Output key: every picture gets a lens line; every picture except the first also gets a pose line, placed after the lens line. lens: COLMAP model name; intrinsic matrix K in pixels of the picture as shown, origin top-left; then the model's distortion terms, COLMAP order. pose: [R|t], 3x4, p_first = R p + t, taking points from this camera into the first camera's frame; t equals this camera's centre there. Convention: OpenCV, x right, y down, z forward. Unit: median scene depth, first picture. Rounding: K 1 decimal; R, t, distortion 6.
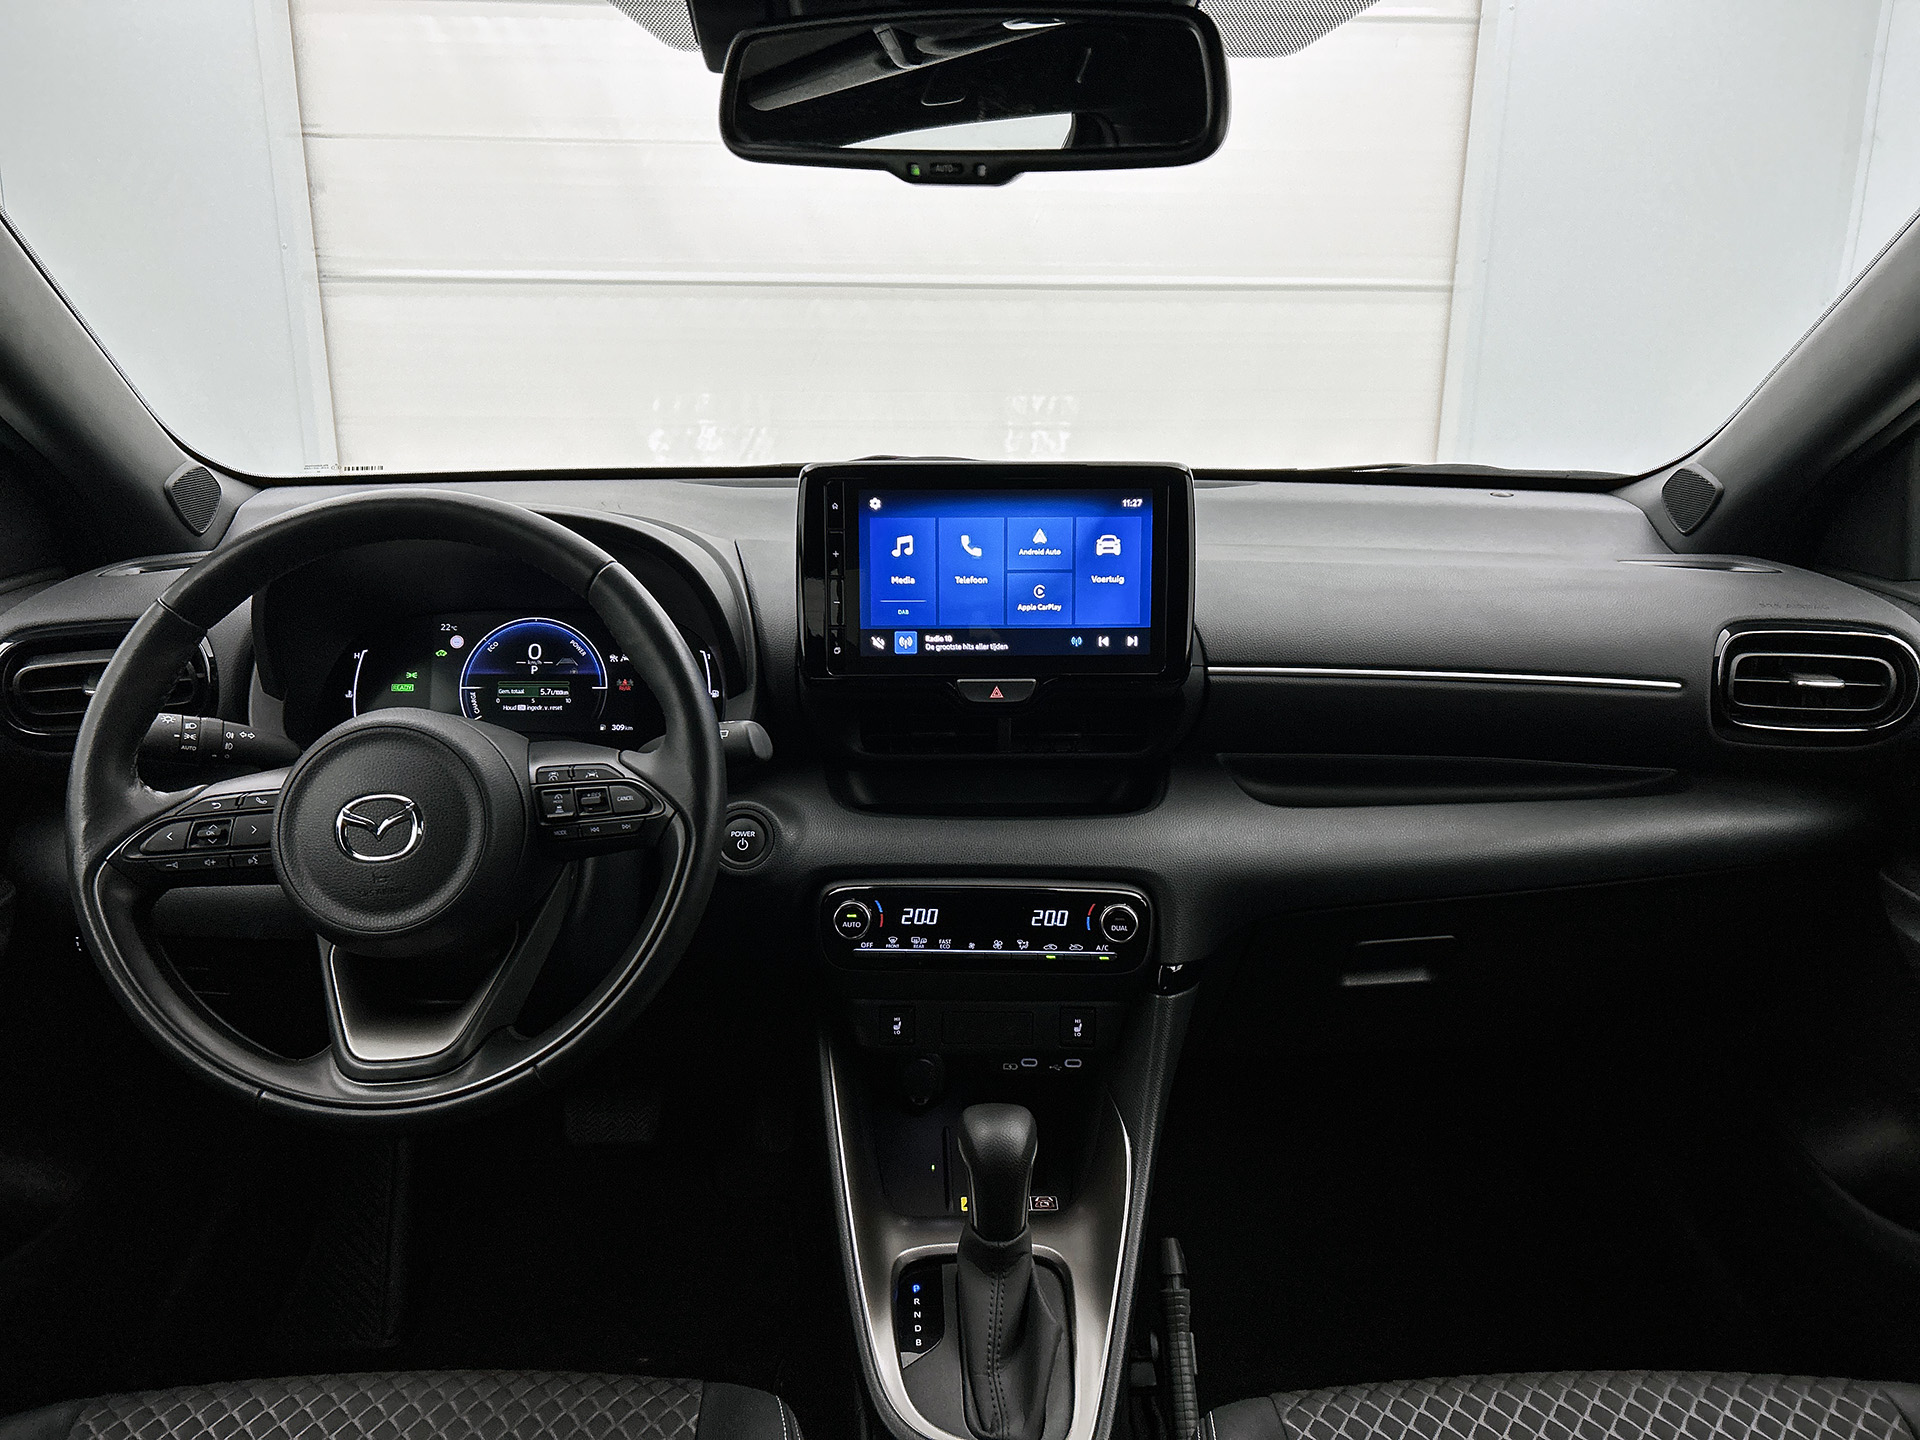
lens RADIAL K [[1470.0, 0, 955.5], [0, 1470.0, 719.4], [0, 0, 1]] dist [0.037114, -0.018807]
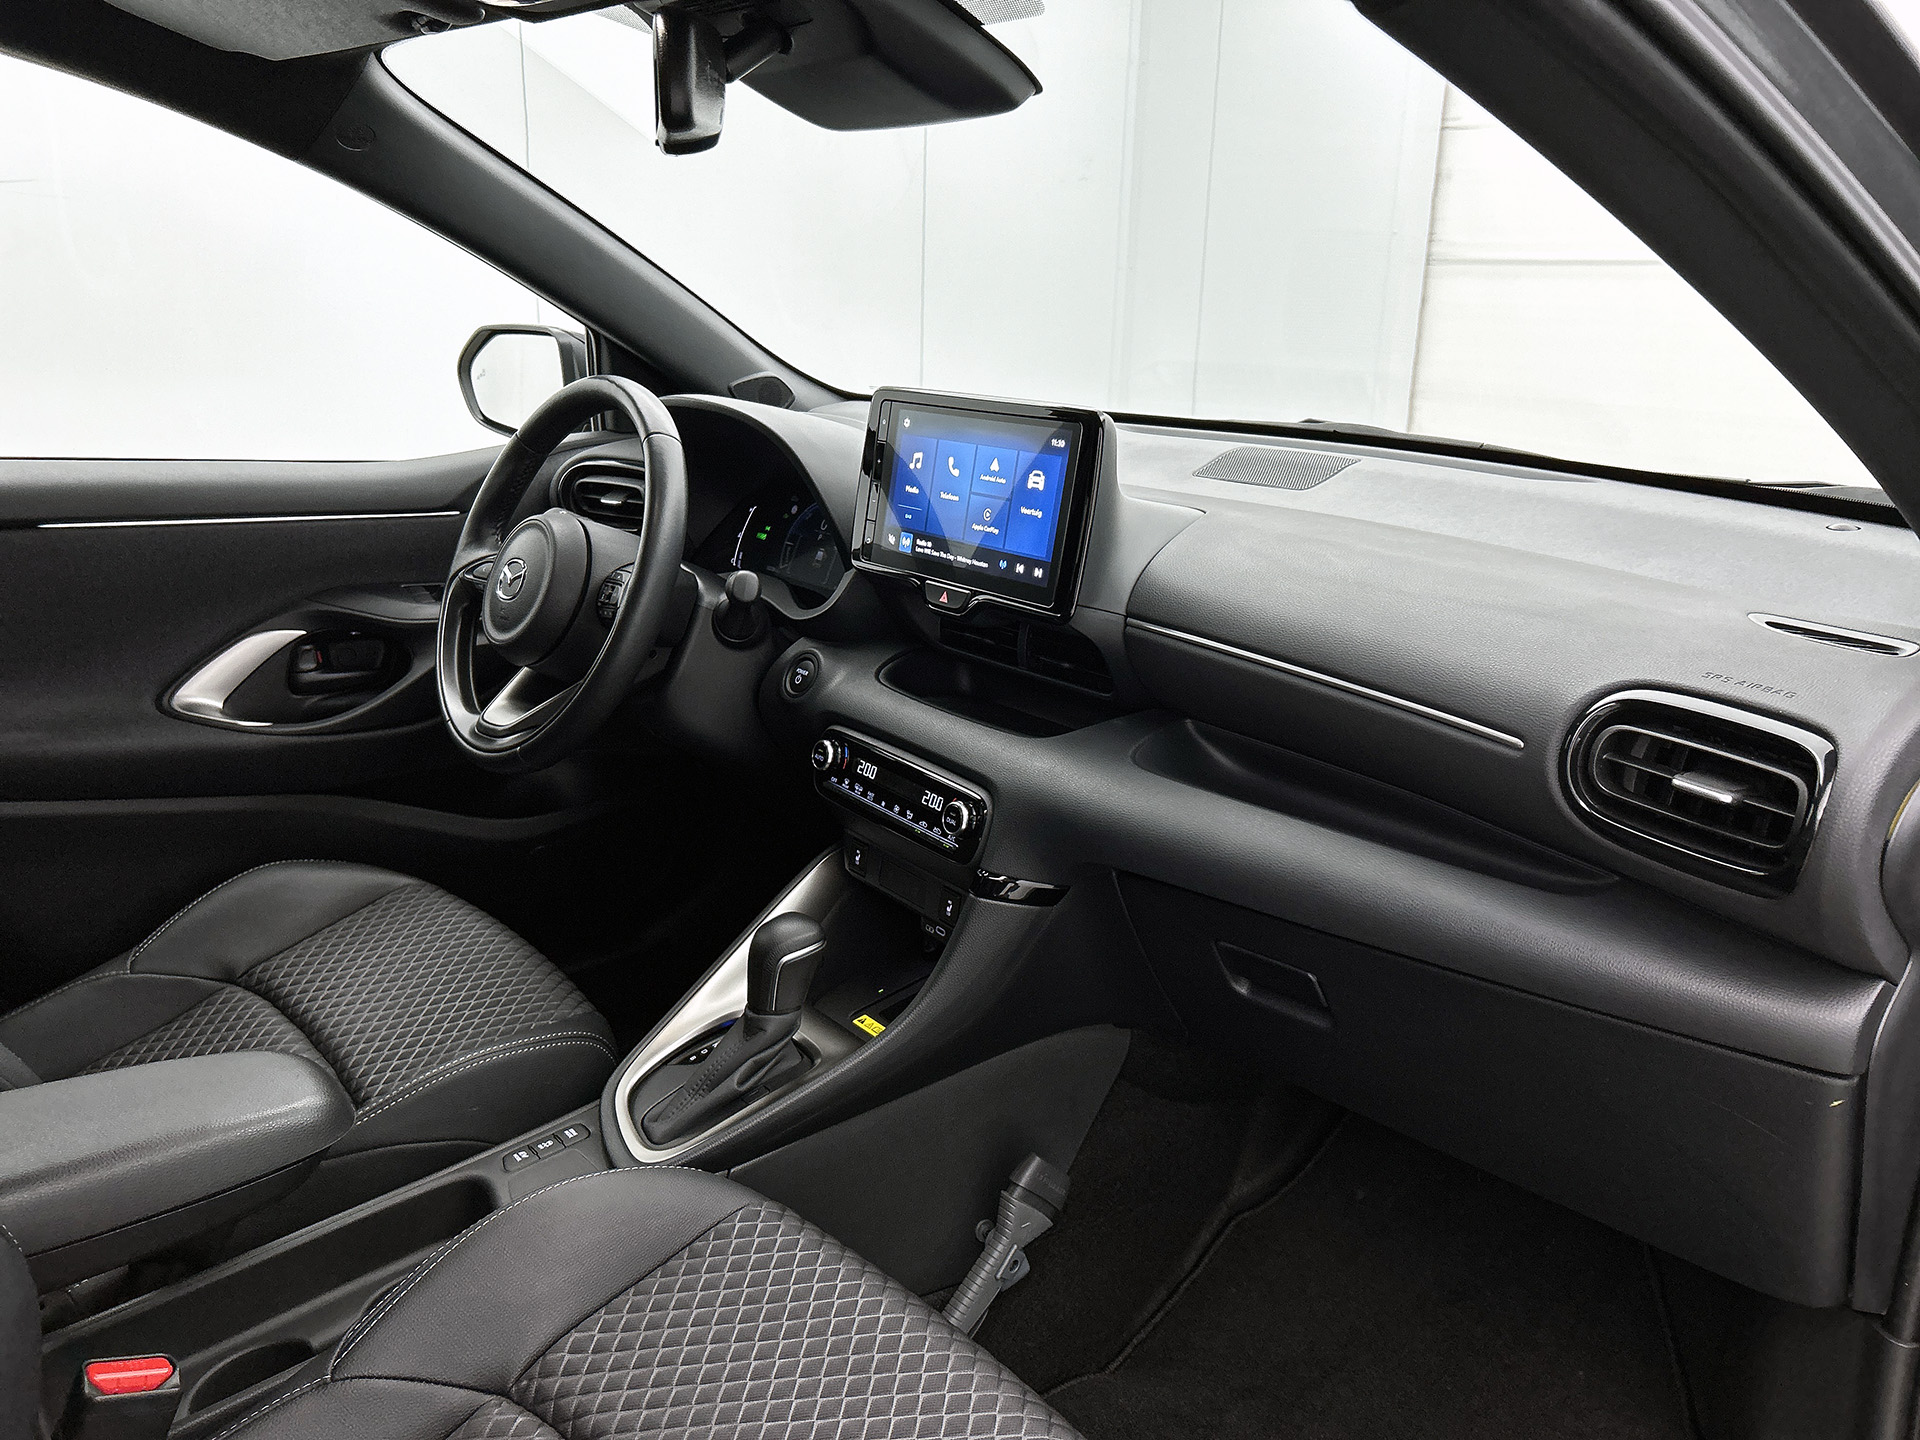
lens RADIAL K [[1470.0, 0, 942.3], [0, 1470.0, 719.7], [0, 0, 1]] dist [0.037114, -0.018807]
pose [[0.609301, 0.232708, -0.758023, 0.834139], [-0.229864, 0.966754, 0.112022, -0.048816], [0.758890, 0.105987, 0.642536, 0.250565]]
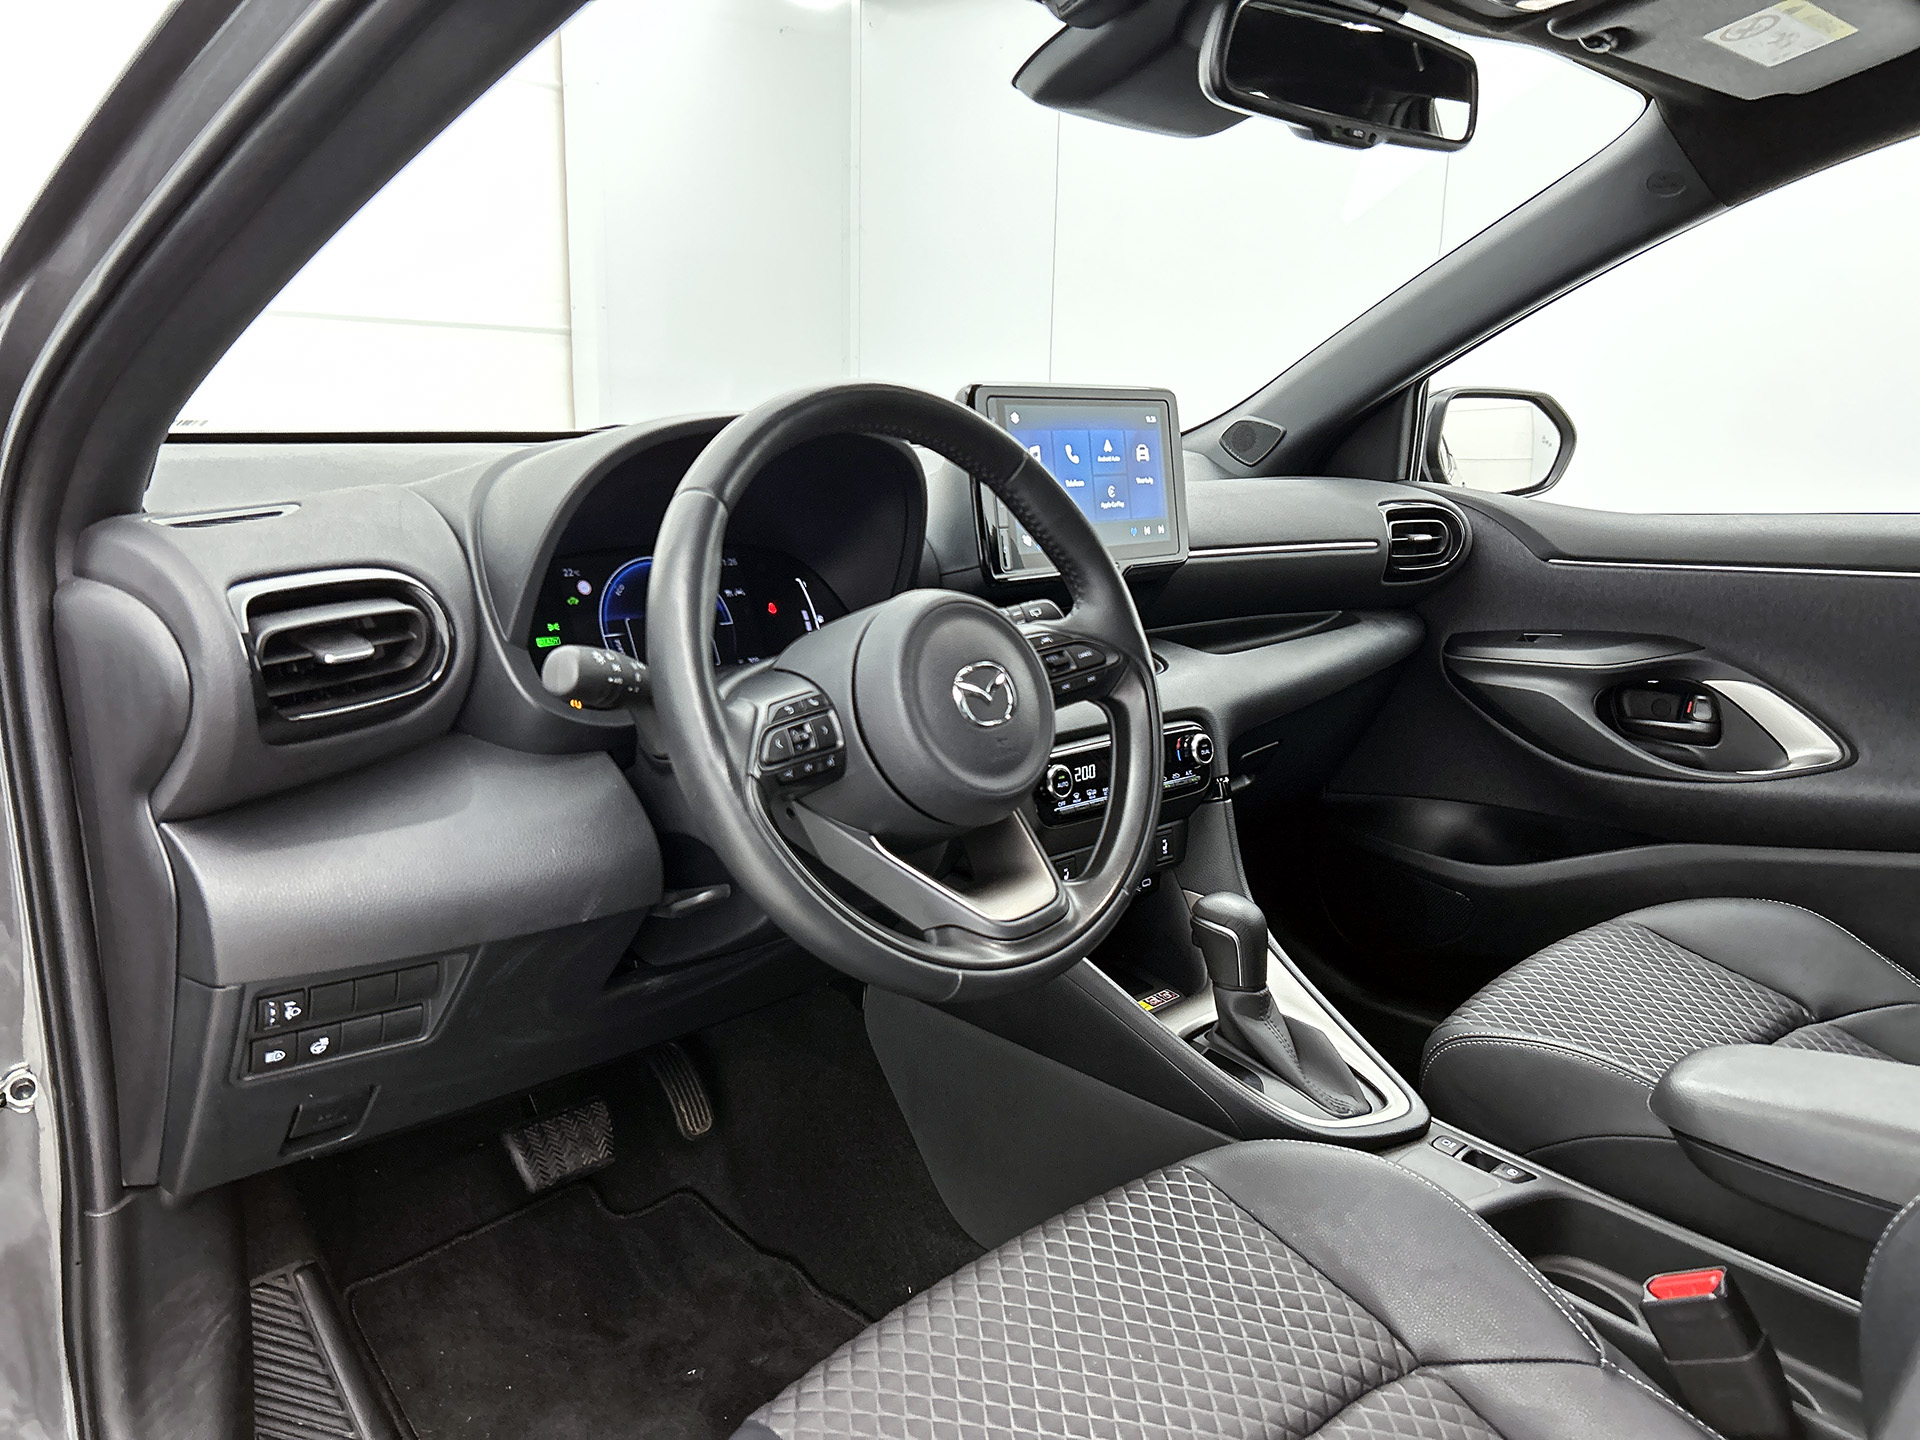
lens RADIAL K [[1470.0, 0, 957.2], [0, 1470.0, 721.4], [0, 0, 1]] dist [0.037114, -0.018807]
pose [[0.720102, -0.136849, 0.680239, -0.806469], [0.169955, 0.985282, 0.018302, 0.050941], [-0.672732, 0.102431, 0.732762, 0.196248]]
